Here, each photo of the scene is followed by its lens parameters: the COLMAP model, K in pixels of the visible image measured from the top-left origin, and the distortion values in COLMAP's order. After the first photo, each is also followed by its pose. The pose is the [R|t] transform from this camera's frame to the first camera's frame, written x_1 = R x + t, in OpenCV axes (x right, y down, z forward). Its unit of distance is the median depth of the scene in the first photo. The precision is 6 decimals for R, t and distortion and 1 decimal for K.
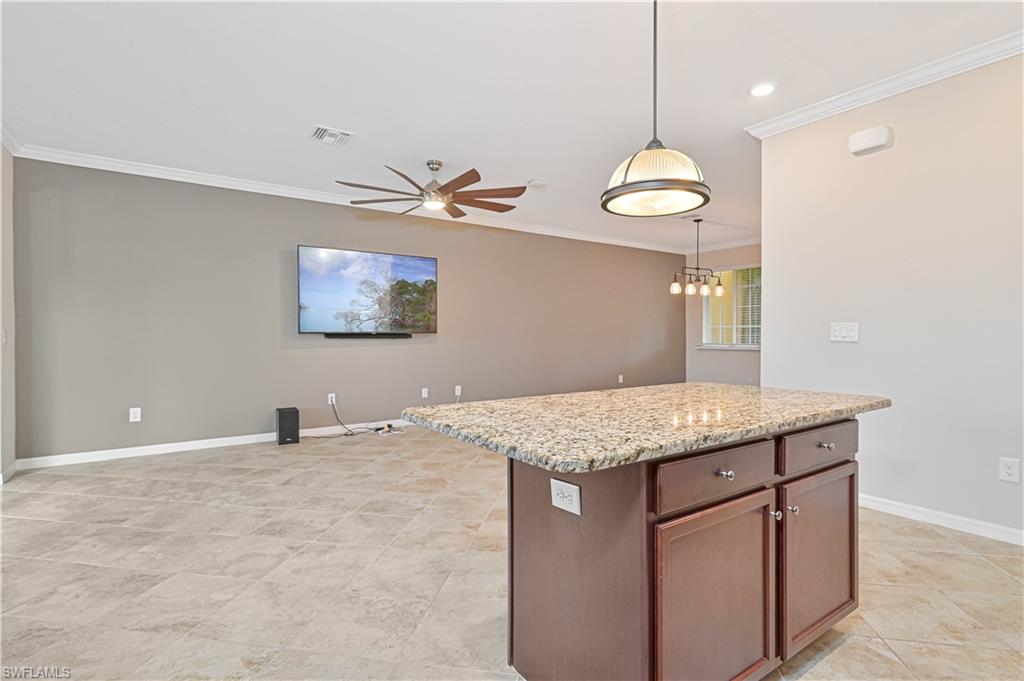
lens RADIAL K [[489.9, 0, 512.3], [0, 489.9, 343.0], [0, 0, 1]] dist [-0.001617, 0.001302]
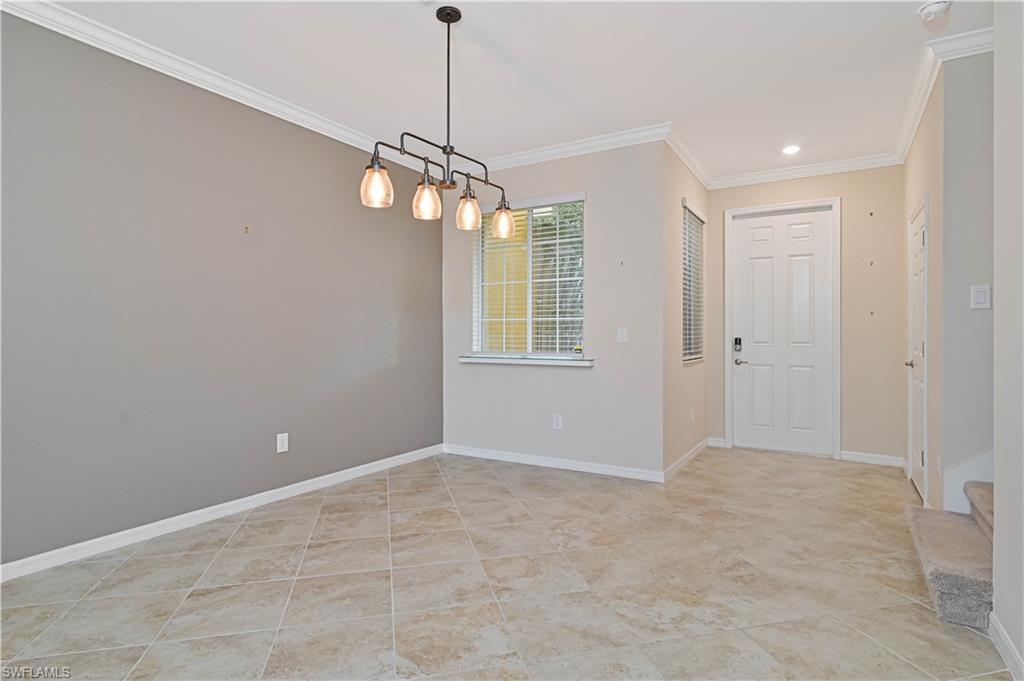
lens RADIAL K [[525.2, 0, 501.4], [0, 525.2, 336.7], [0, 0, 1]] dist [-0.002072, 0.000192]
pose [[0.918911, -0.000122, 0.394466, 0.431202], [0.005437, 0.999909, -0.012357, -0.018847], [-0.394428, 0.013500, 0.918828, 1.040659]]
